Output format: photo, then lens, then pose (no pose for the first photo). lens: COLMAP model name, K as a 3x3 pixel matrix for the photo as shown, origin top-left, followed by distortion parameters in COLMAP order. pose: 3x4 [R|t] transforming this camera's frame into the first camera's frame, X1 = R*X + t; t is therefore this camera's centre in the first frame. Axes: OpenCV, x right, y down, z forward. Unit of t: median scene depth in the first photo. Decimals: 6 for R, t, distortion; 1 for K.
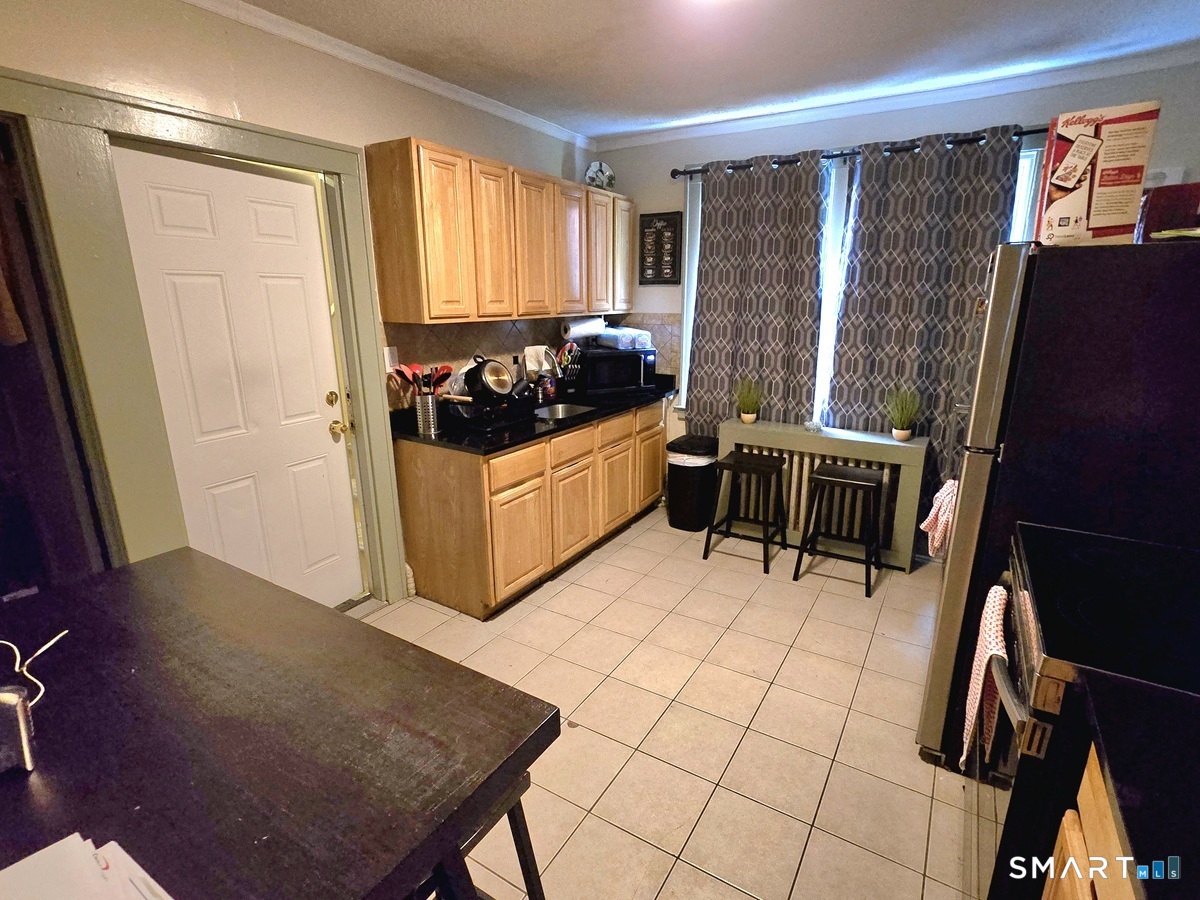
lens RADIAL K [[588.4, 0, 607.9], [0, 588.4, 448.7], [0, 0, 1]] dist [-0.001487, 0.000858]
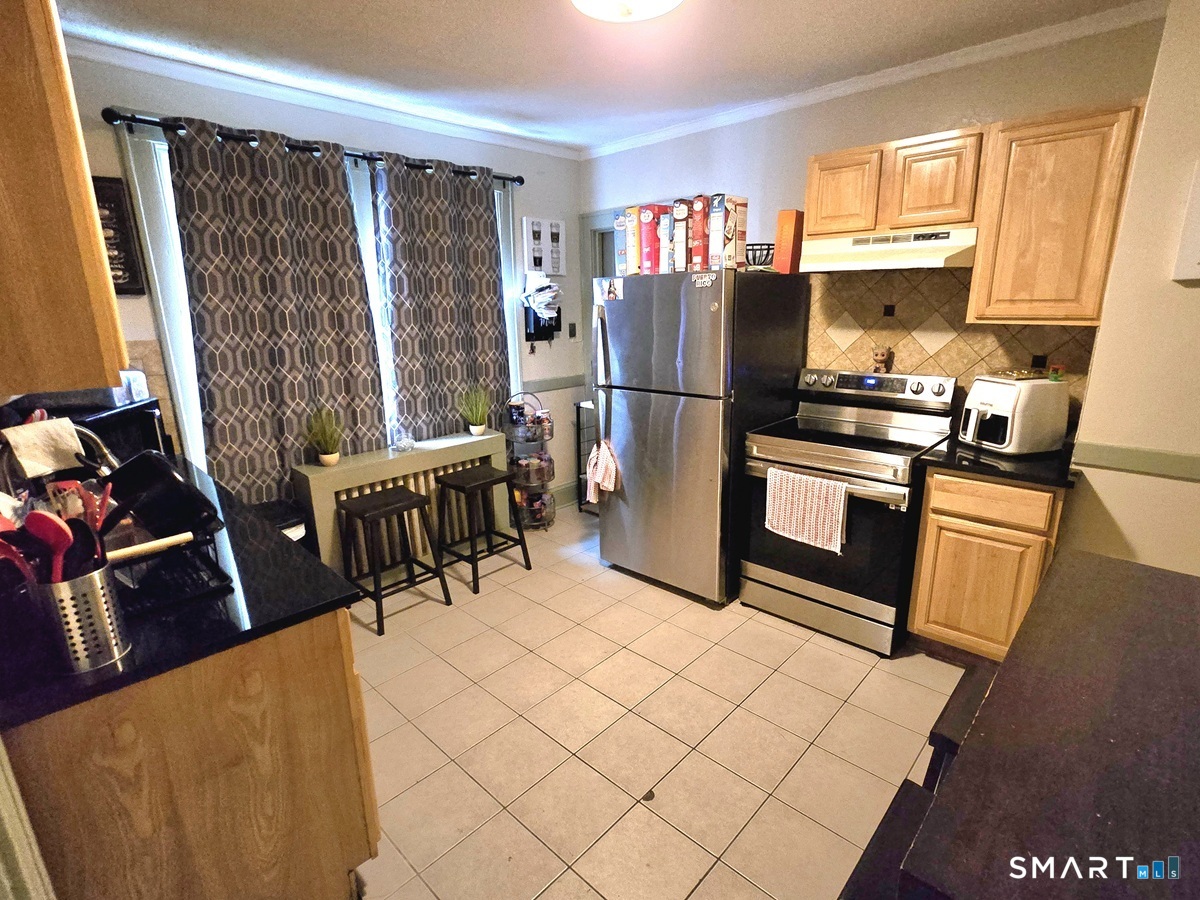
lens RADIAL K [[588.4, 0, 606.7], [0, 588.4, 453.4], [0, 0, 1]] dist [-0.001487, 0.000858]
pose [[0.207173, -0.252341, 0.945200, -0.514737], [0.265713, 0.944356, 0.193876, -0.131434], [-0.941529, 0.210986, 0.262696, 0.482355]]
